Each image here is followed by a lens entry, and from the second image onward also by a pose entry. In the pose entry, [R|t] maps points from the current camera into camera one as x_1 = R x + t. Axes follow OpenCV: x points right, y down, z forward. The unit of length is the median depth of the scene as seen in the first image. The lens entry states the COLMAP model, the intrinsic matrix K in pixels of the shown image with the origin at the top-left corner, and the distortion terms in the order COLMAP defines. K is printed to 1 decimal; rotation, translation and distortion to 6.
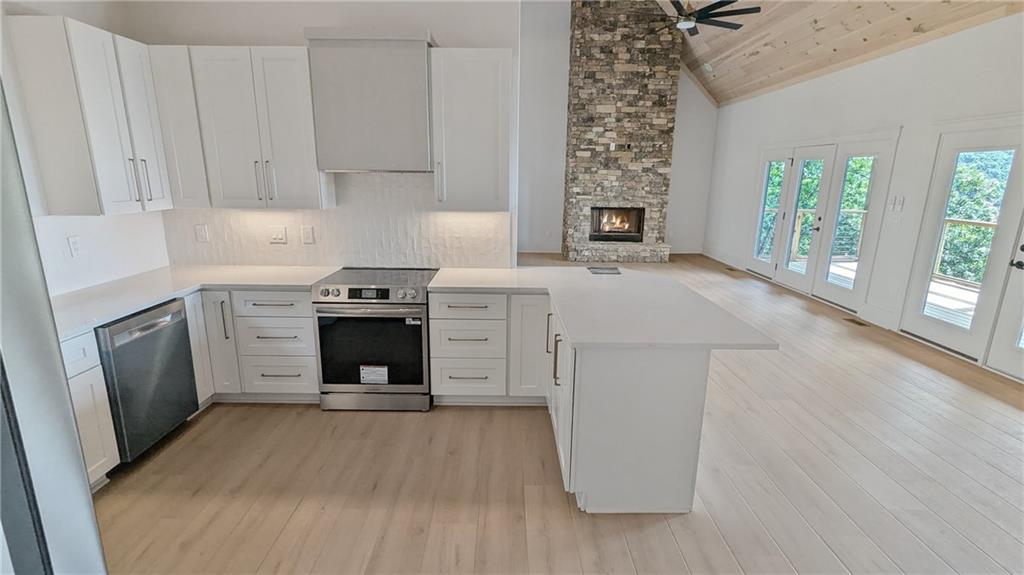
lens RADIAL K [[484.8, 0, 510.1], [0, 484.8, 285.5], [0, 0, 1]] dist [-0.001931, 0.001817]
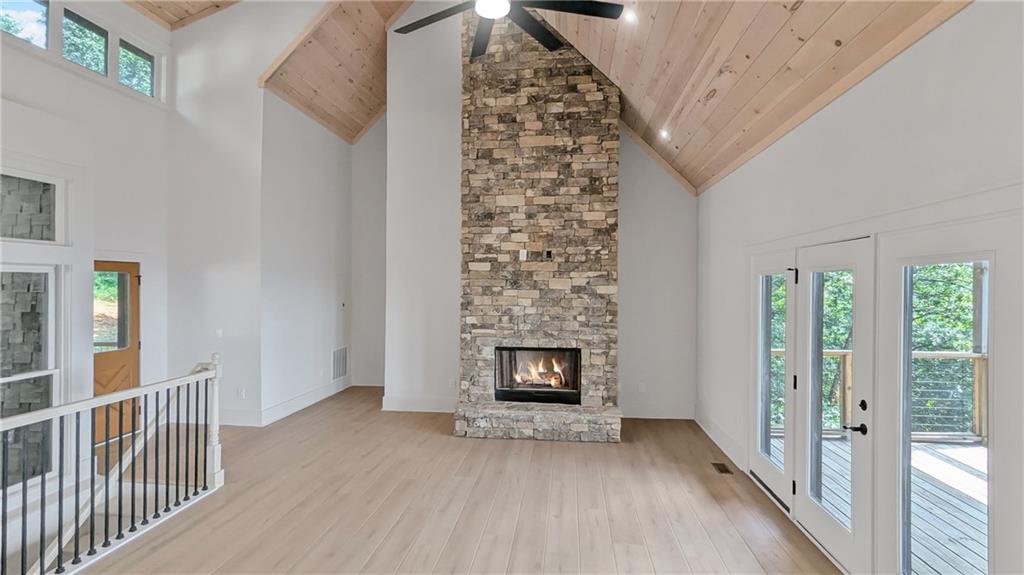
lens RADIAL K [[484.8, 0, 517.2], [0, 484.8, 284.8], [0, 0, 1]] dist [-0.001931, 0.001817]
pose [[0.991934, -0.010995, -0.126276, 0.285044], [-0.017881, 0.974130, -0.225280, -0.101659], [0.125486, 0.225721, 0.966076, 0.382571]]
